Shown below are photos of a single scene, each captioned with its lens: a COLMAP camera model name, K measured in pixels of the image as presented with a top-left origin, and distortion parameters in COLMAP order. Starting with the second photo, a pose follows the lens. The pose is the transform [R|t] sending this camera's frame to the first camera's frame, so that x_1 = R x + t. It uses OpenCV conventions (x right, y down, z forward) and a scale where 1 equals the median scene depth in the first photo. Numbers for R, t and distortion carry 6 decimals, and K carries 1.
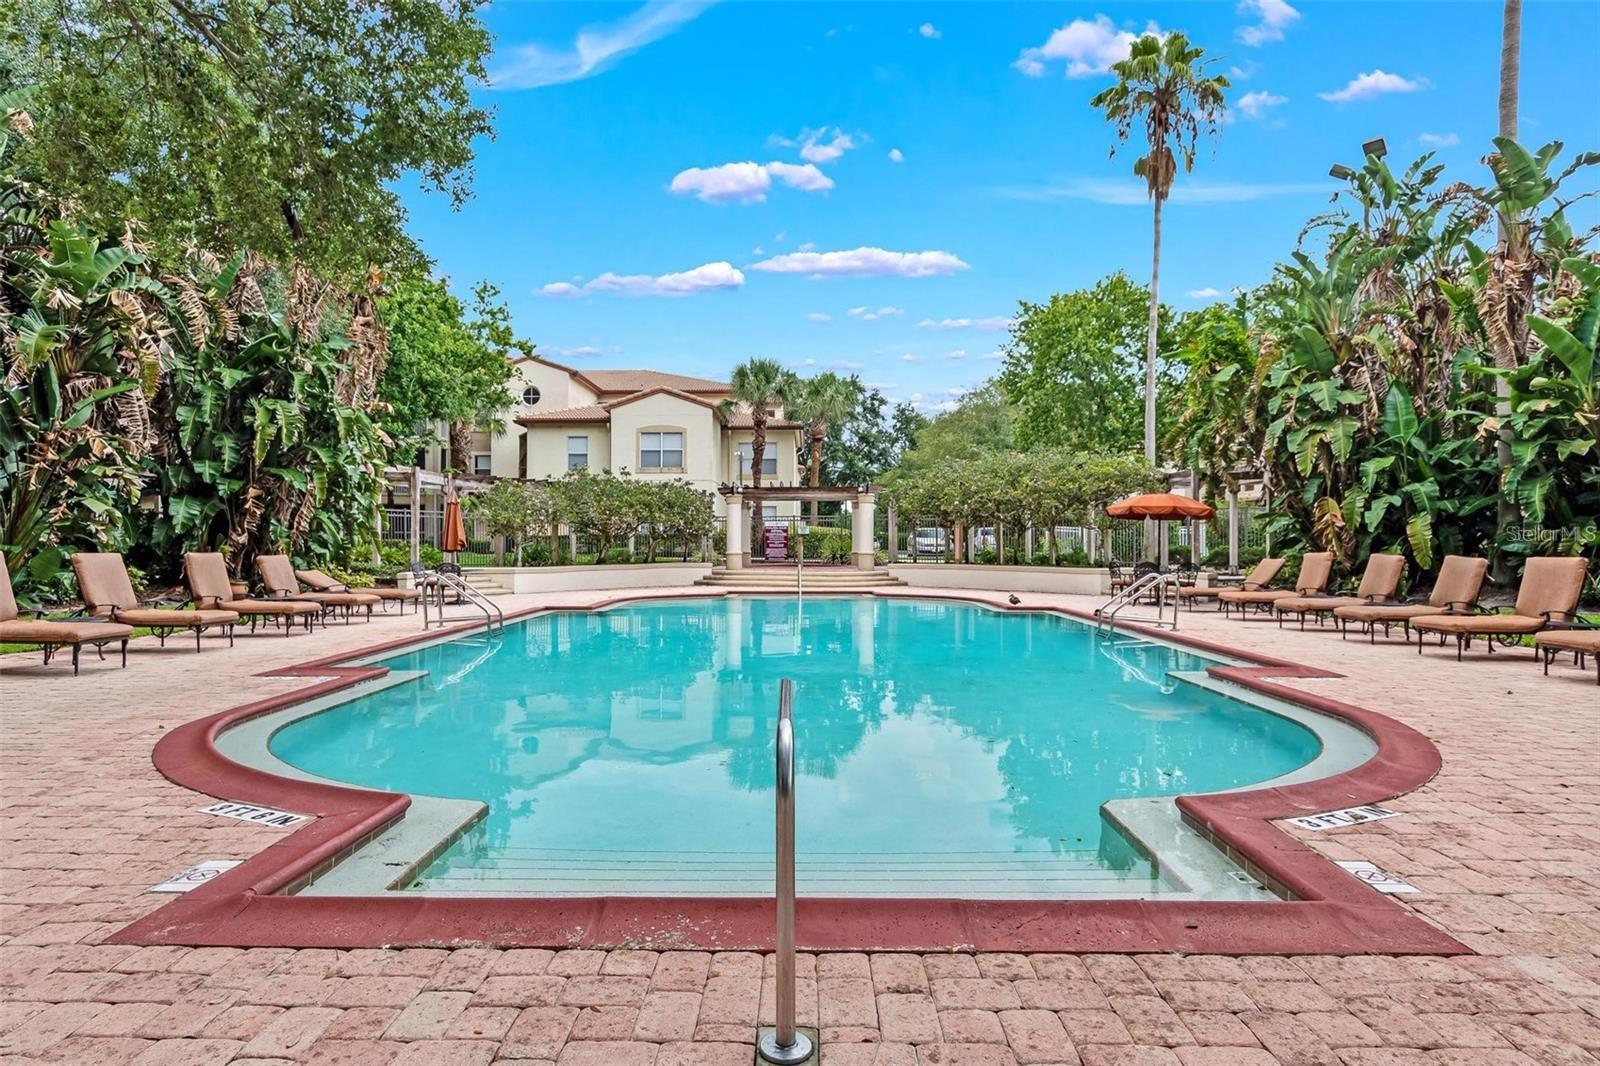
lens RADIAL K [[853.8, 0, 800.0], [0, 853.8, 533.0], [0, 0, 1]] dist [0.001127, 0.000491]
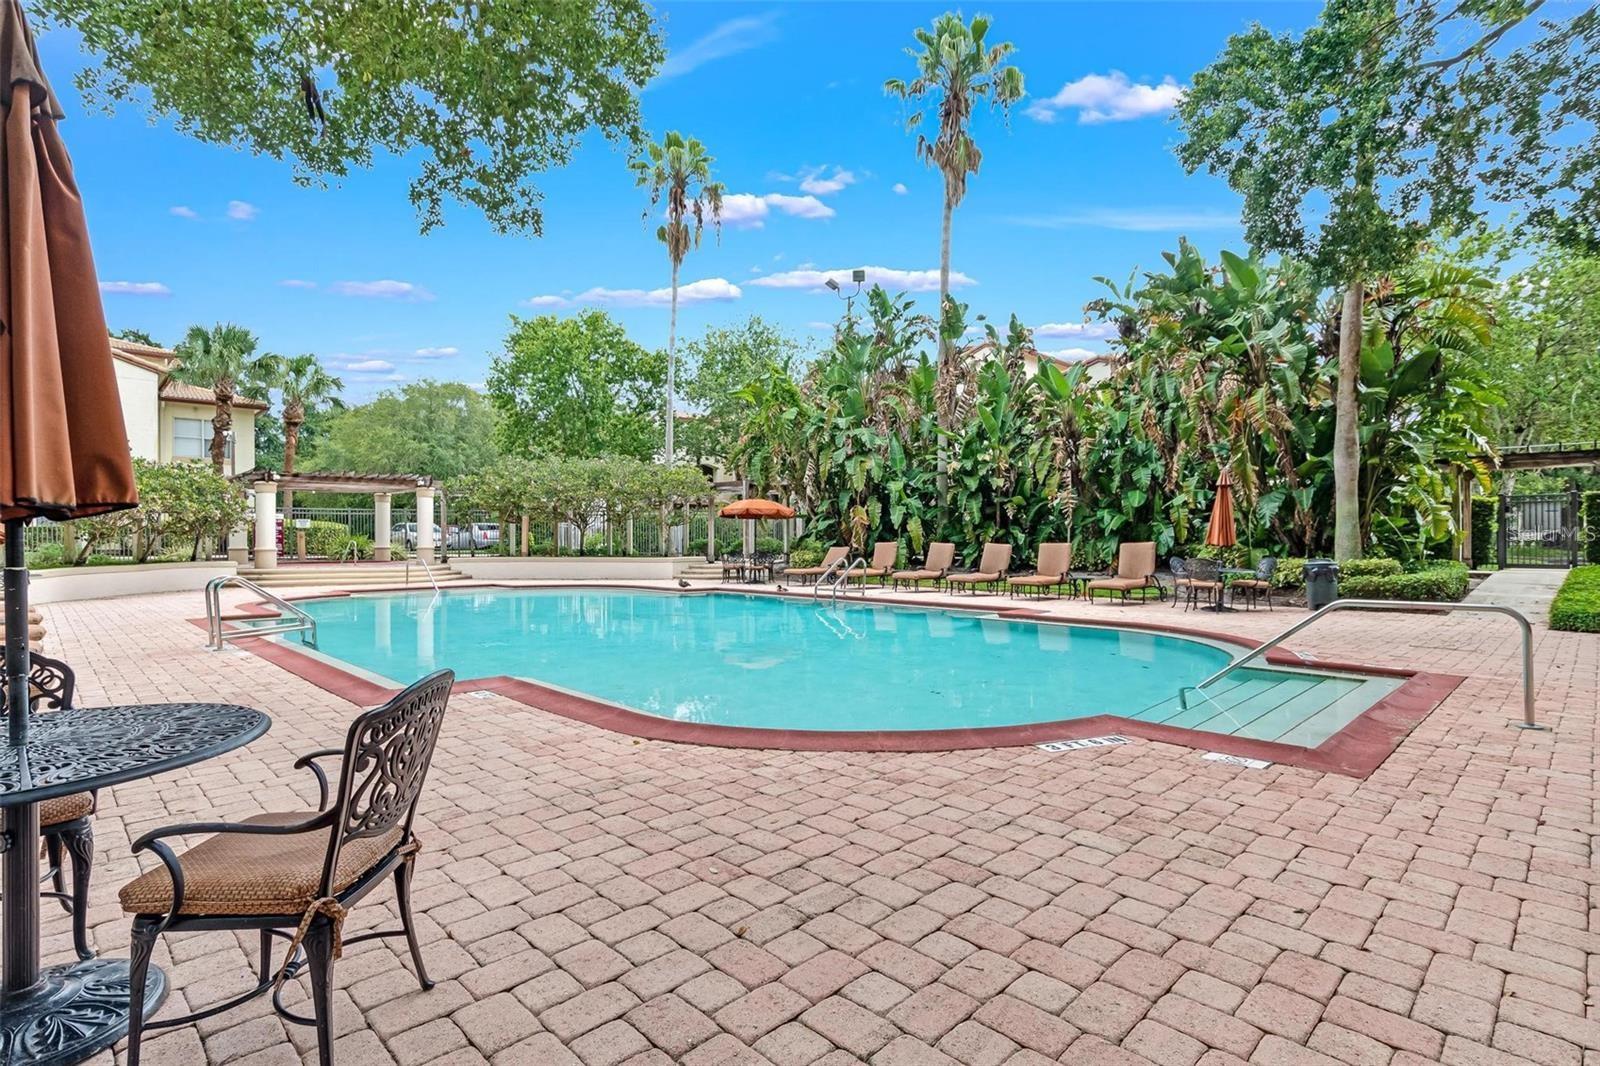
lens RADIAL K [[789.0, 0, 758.1], [0, 789.0, 528.0], [0, 0, 1]] dist [0.004581, 0.000692]
pose [[0.721651, 0.005267, 0.692237, -0.419912], [-0.005036, 0.999985, -0.002359, 0.001965], [-0.692239, -0.001784, 0.721666, 0.110690]]
